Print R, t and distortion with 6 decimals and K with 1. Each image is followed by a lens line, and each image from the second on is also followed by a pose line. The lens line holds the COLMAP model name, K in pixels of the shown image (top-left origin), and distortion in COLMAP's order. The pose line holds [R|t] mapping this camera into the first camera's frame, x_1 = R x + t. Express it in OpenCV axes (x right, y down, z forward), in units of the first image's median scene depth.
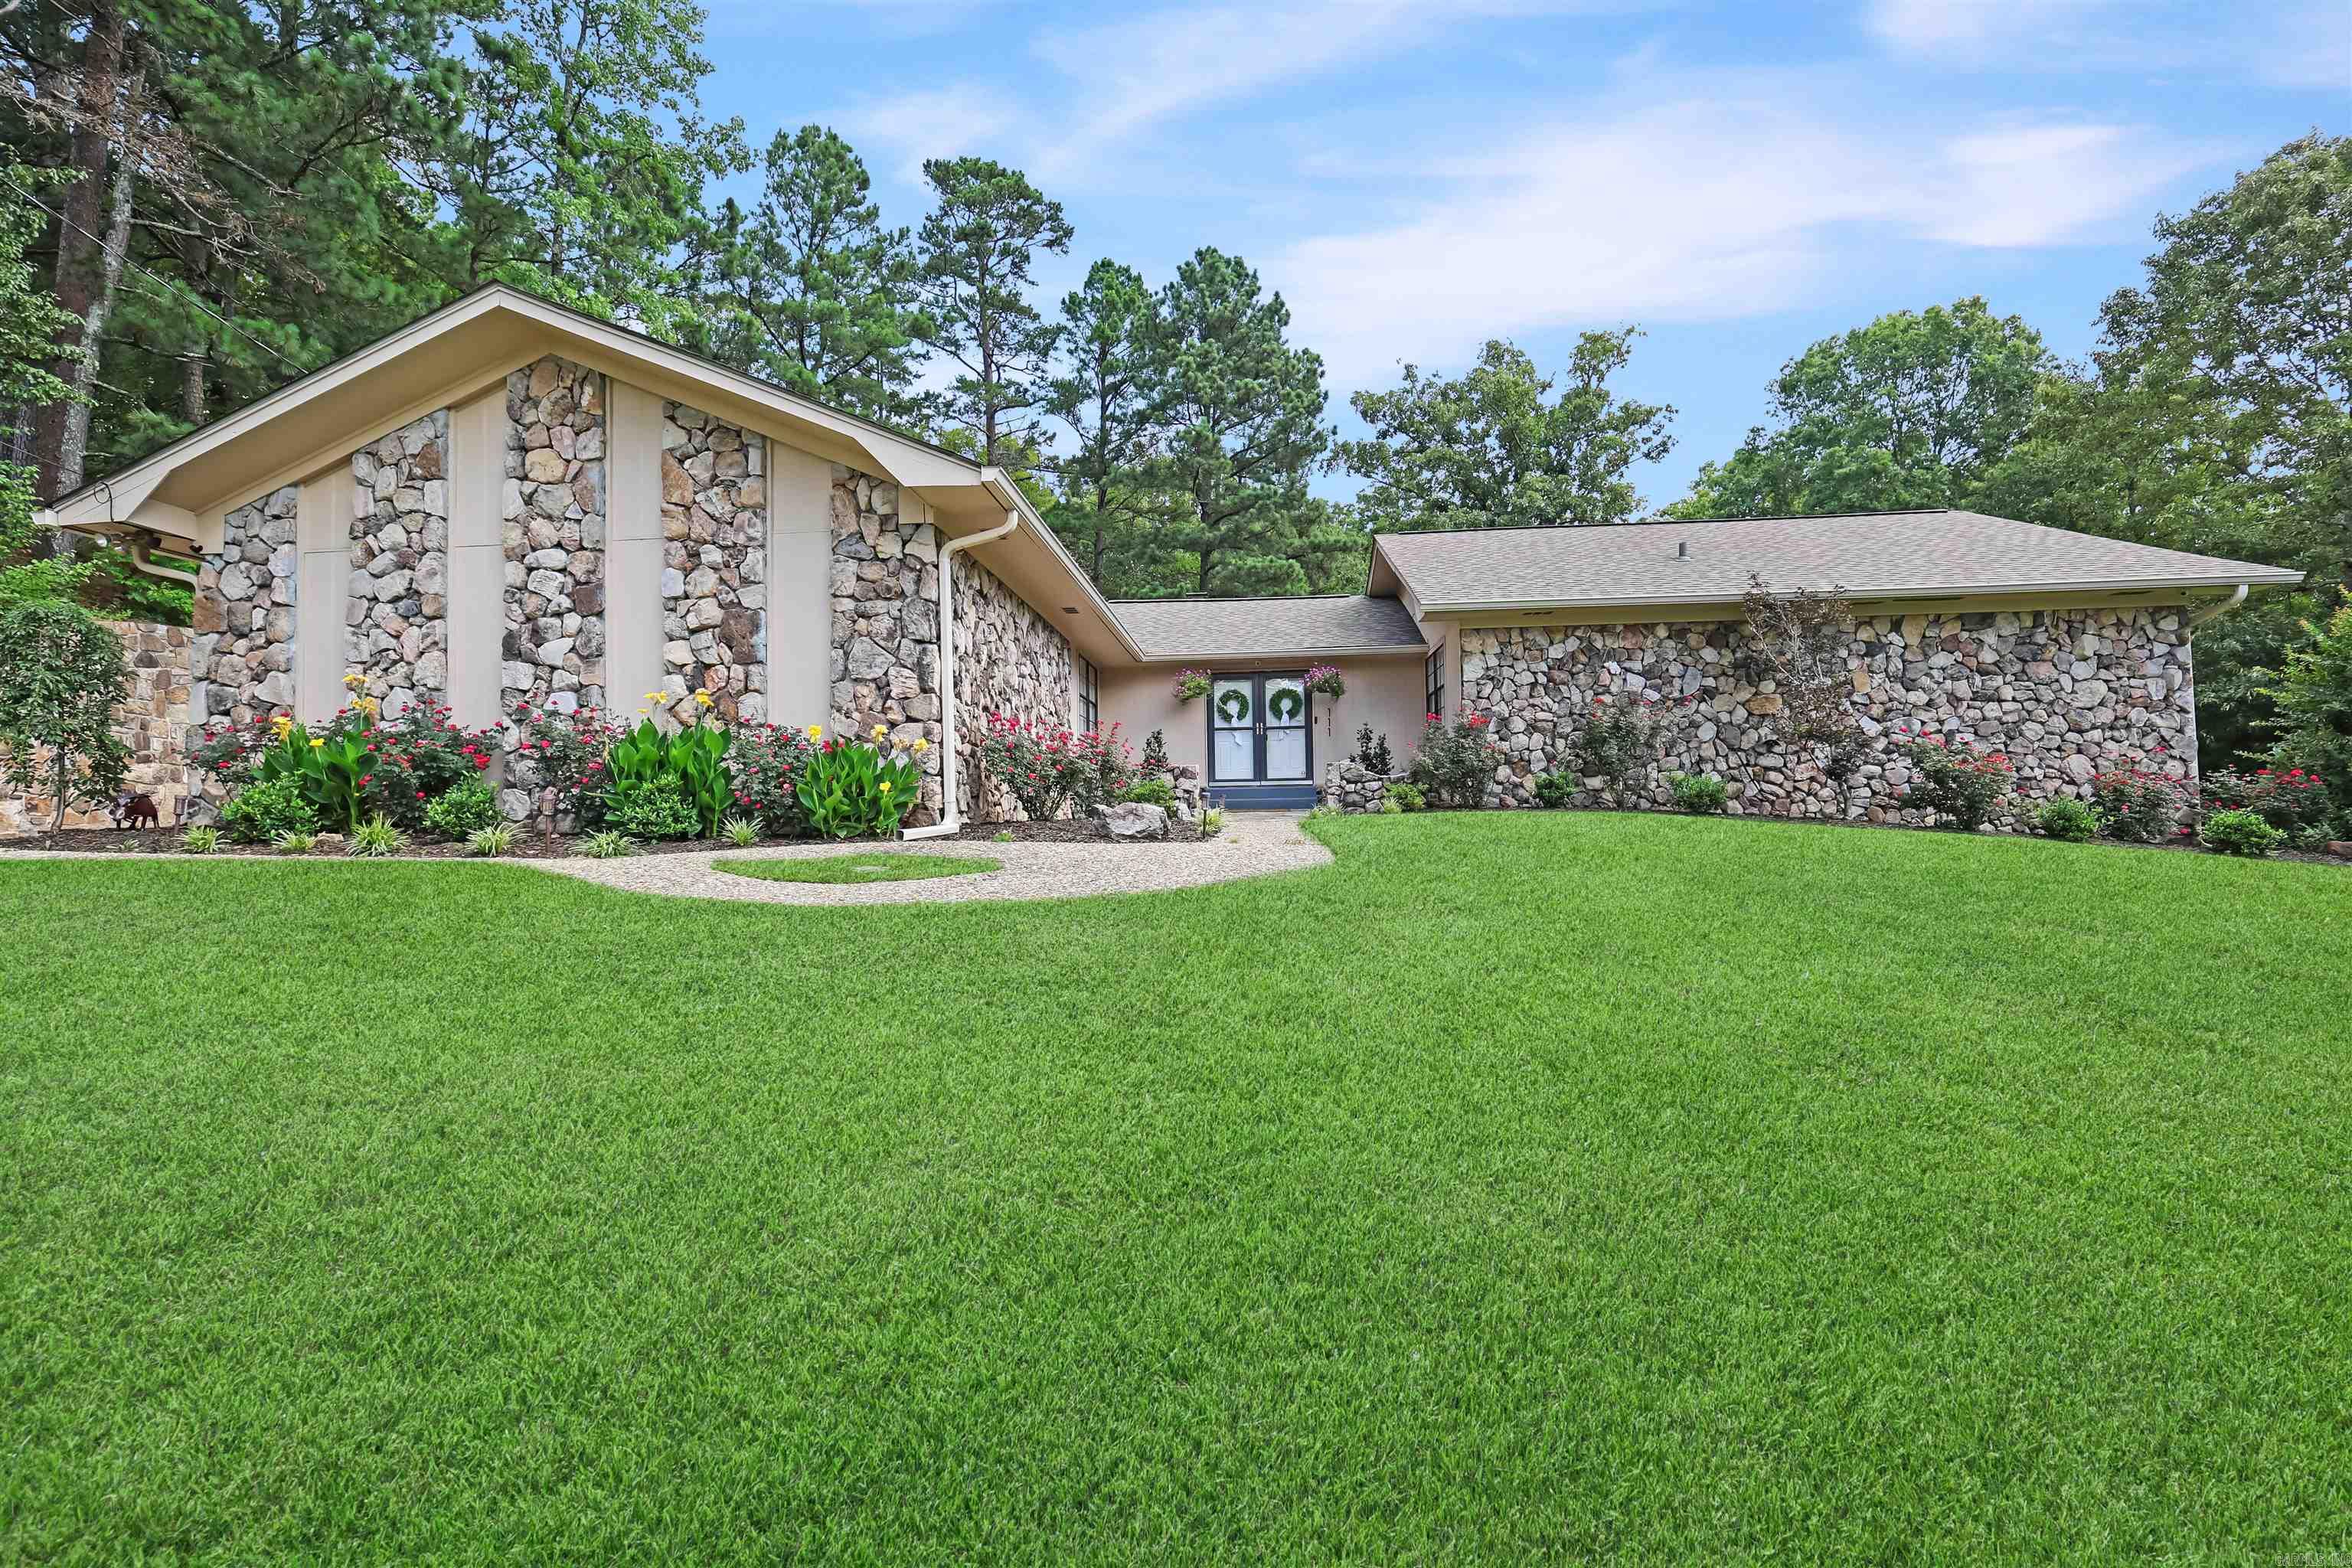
lens RADIAL K [[1028.3, 0, 1176.0], [0, 1028.3, 784.0], [0, 0, 1]] dist [0.003459, 0.000445]
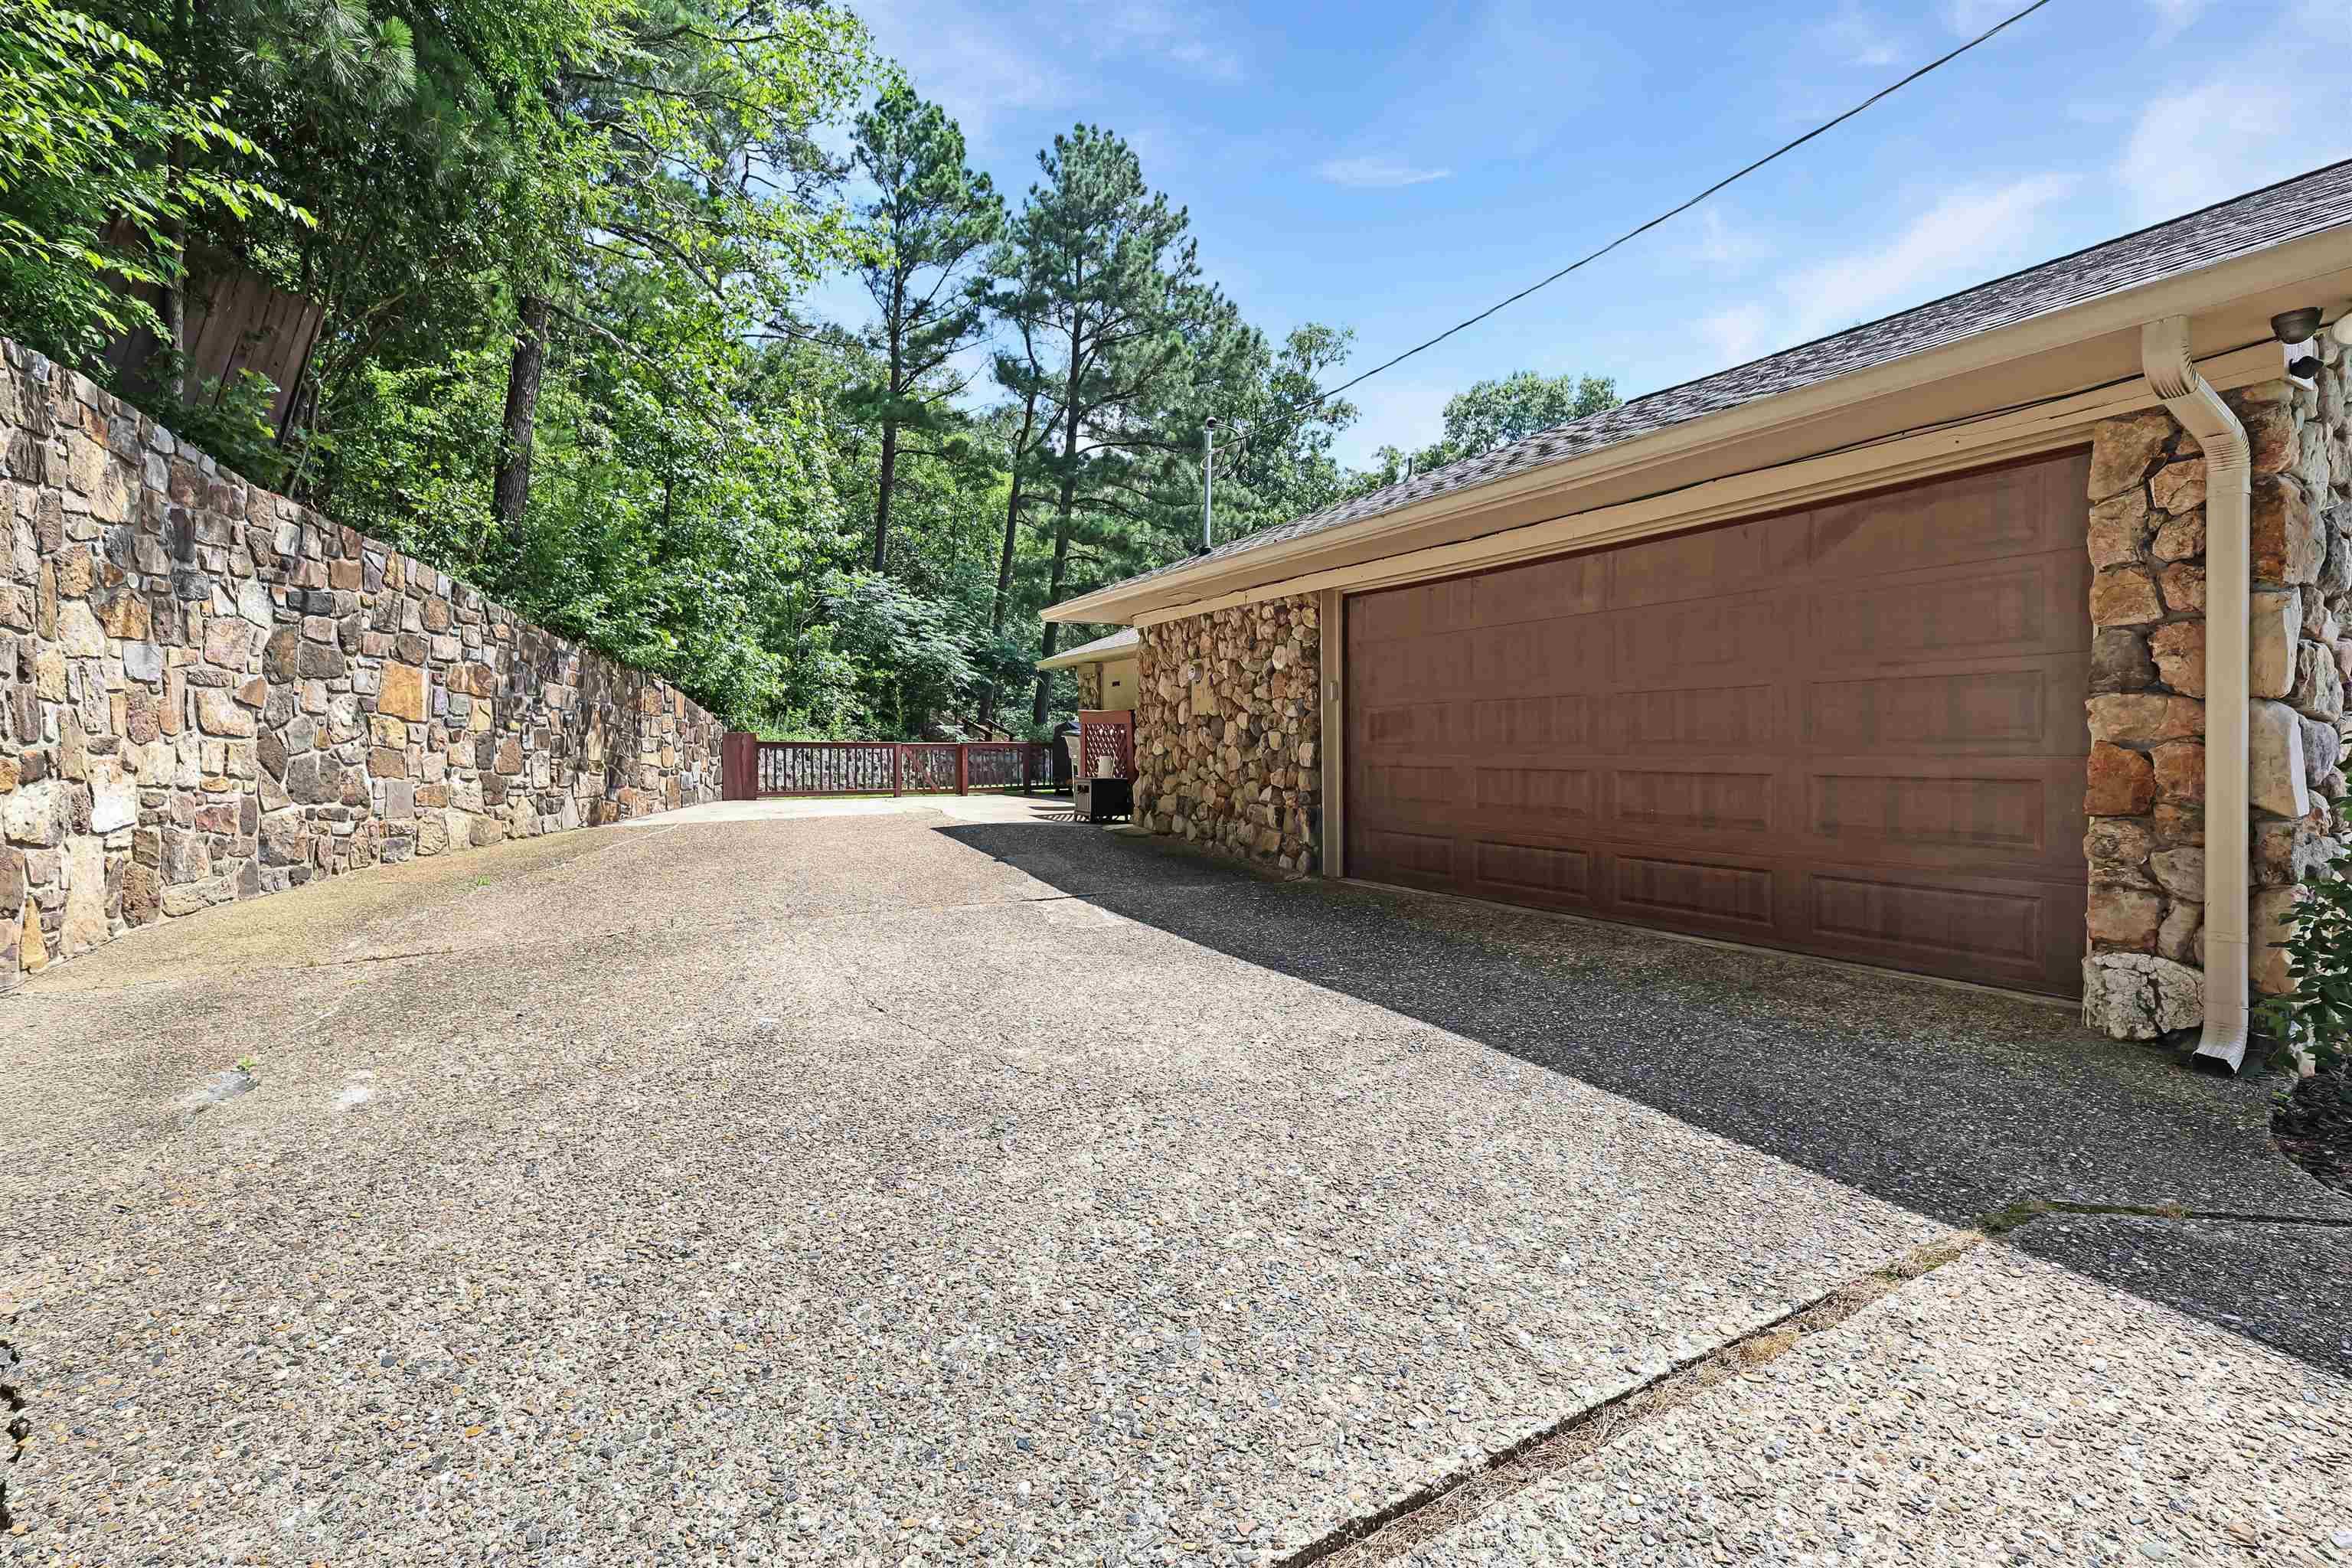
lens RADIAL K [[1016.7, 0, 1190.3], [0, 1016.7, 756.8], [0, 0, 1]] dist [0.001365, -0.000461]
pose [[0.822230, 0.003983, 0.569141, -1.016946], [-0.025572, 0.999224, 0.029951, -0.053701], [-0.568581, -0.039180, 0.821694, 0.614173]]
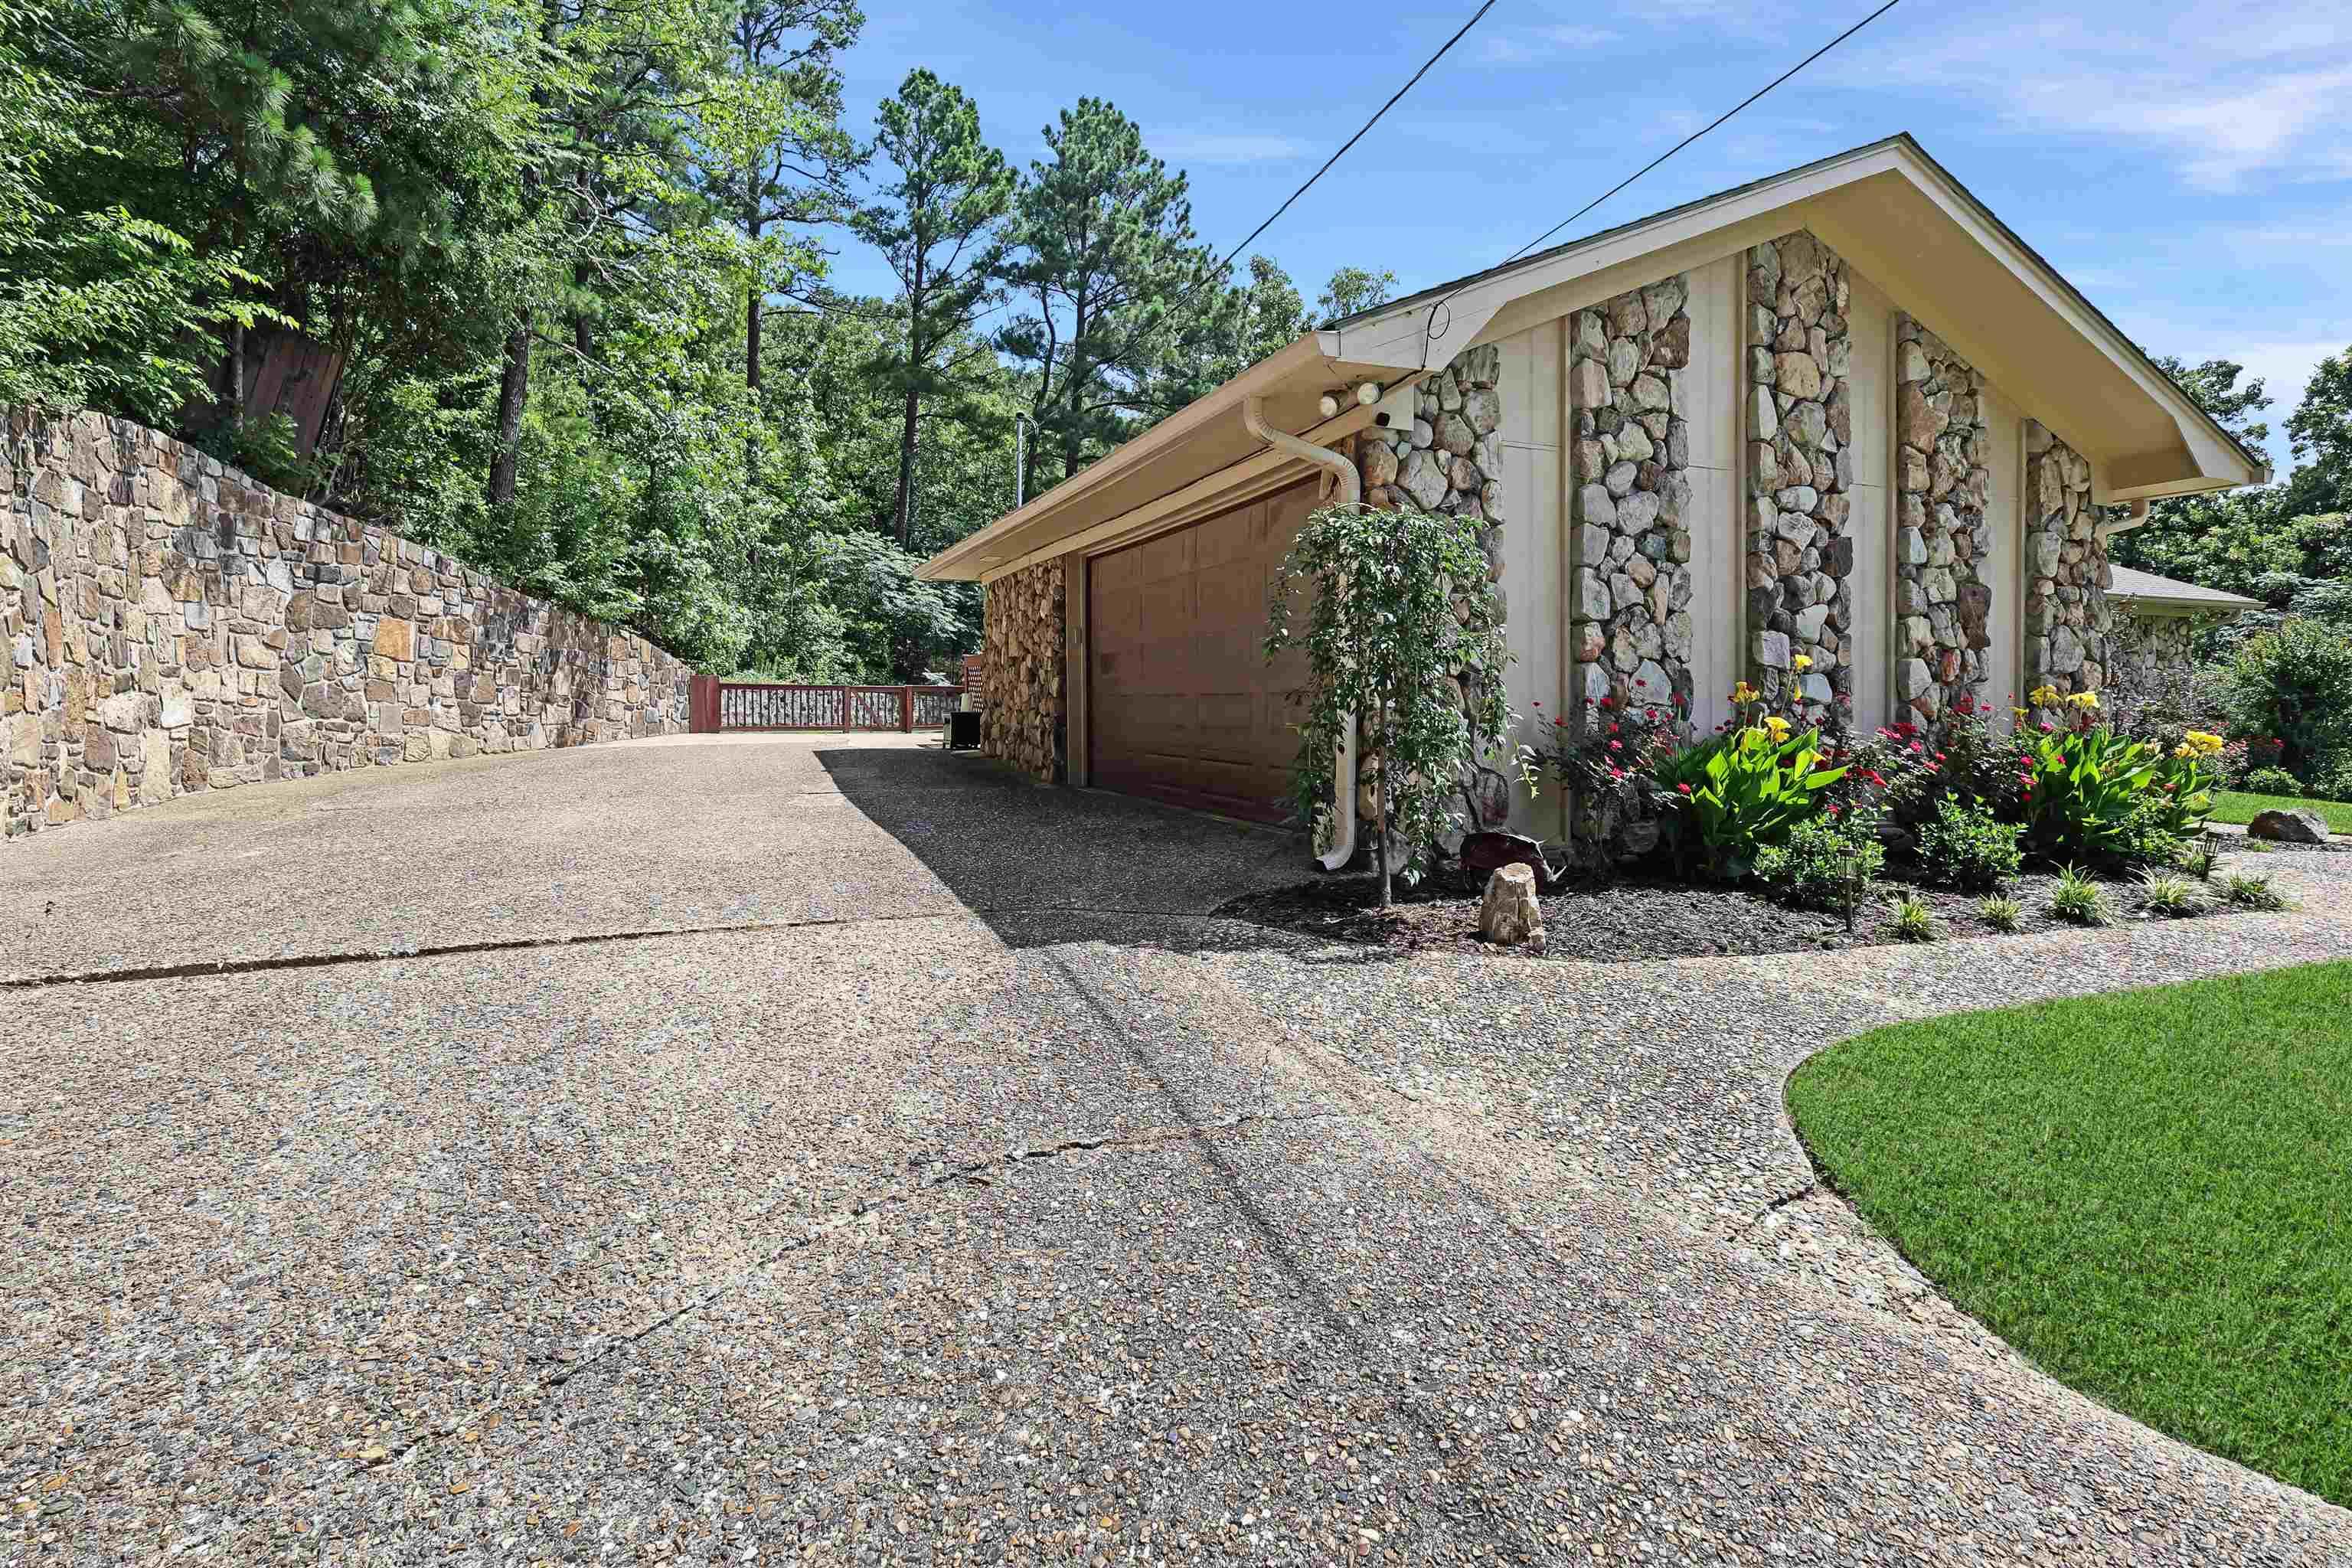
lens RADIAL K [[1068.0, 0, 1166.1], [0, 1068.0, 708.3], [0, 0, 1]] dist [0.003329, 0.000881]
pose [[0.884512, 0.010364, 0.466402, -0.909399], [-0.026780, 0.999233, 0.028582, -0.047526], [-0.465748, -0.037772, 0.884111, 0.330885]]
